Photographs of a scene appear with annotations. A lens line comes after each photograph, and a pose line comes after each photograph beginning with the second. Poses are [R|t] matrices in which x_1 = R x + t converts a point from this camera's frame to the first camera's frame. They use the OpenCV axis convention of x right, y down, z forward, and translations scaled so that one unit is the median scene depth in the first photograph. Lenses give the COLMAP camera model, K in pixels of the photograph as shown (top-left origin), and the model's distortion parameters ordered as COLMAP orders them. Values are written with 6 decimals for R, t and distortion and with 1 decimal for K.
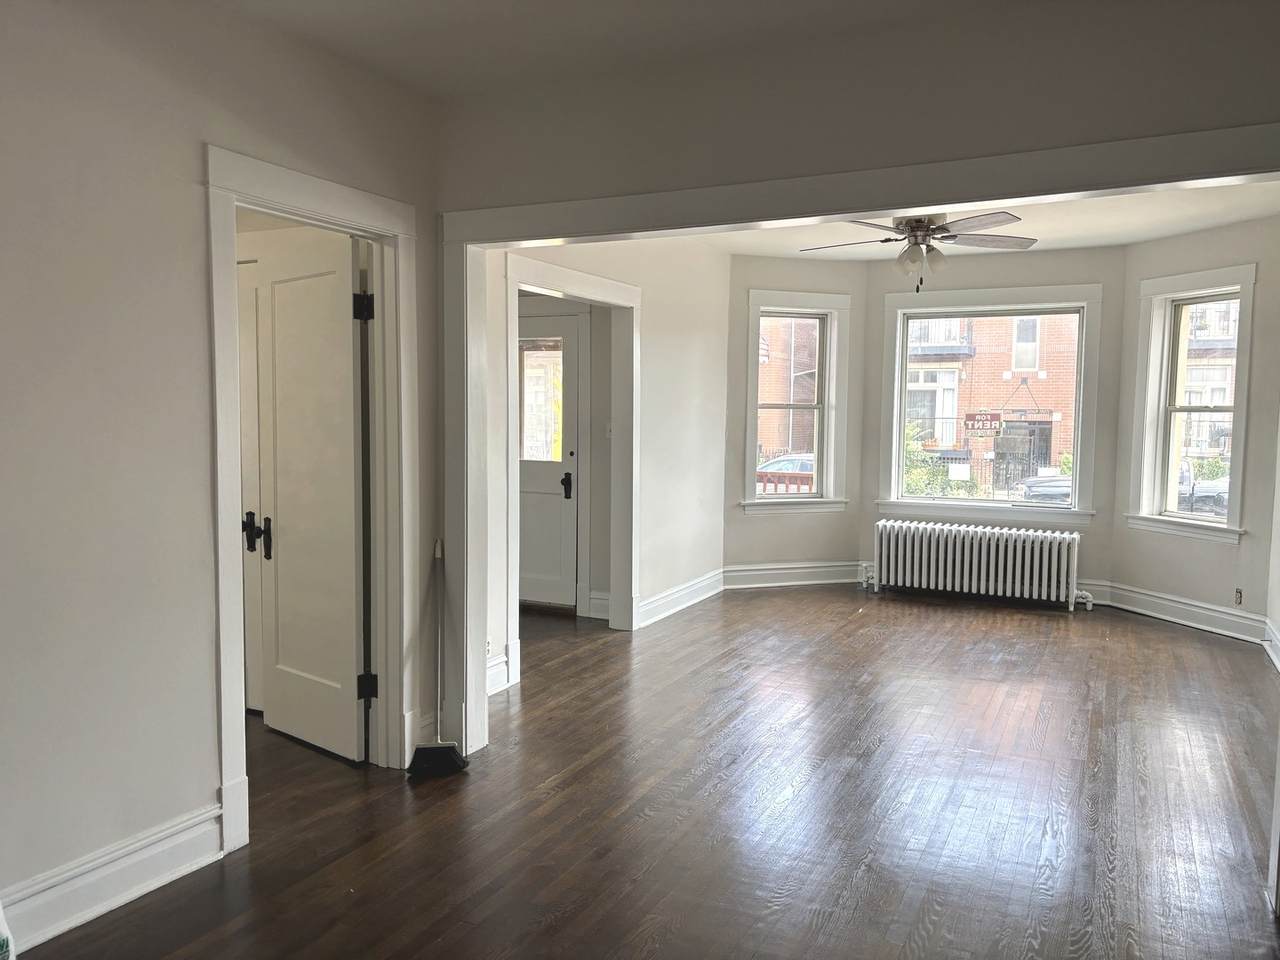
lens RADIAL K [[989.3, 0, 640.0], [0, 989.3, 480.0], [0, 0, 1]] dist [0.125437, -0.113542]
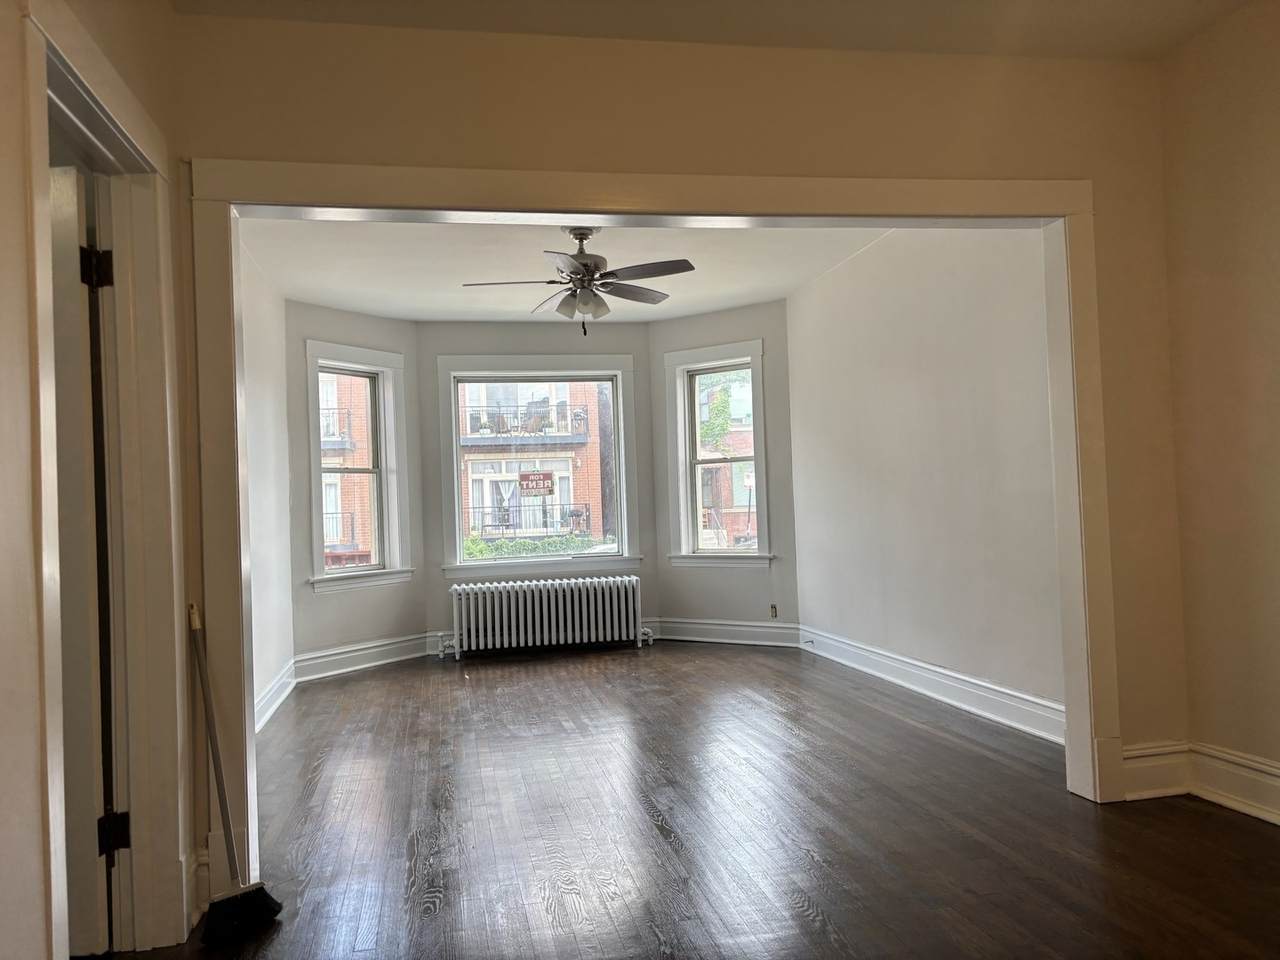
lens RADIAL K [[989.3, 0, 640.0], [0, 989.3, 480.0], [0, 0, 1]] dist [0.125437, -0.113542]
pose [[0.796874, -0.025288, 0.603616, -0.197356], [0.088532, 0.993226, -0.075267, 0.028200], [-0.597623, 0.113418, 0.793715, 0.116720]]
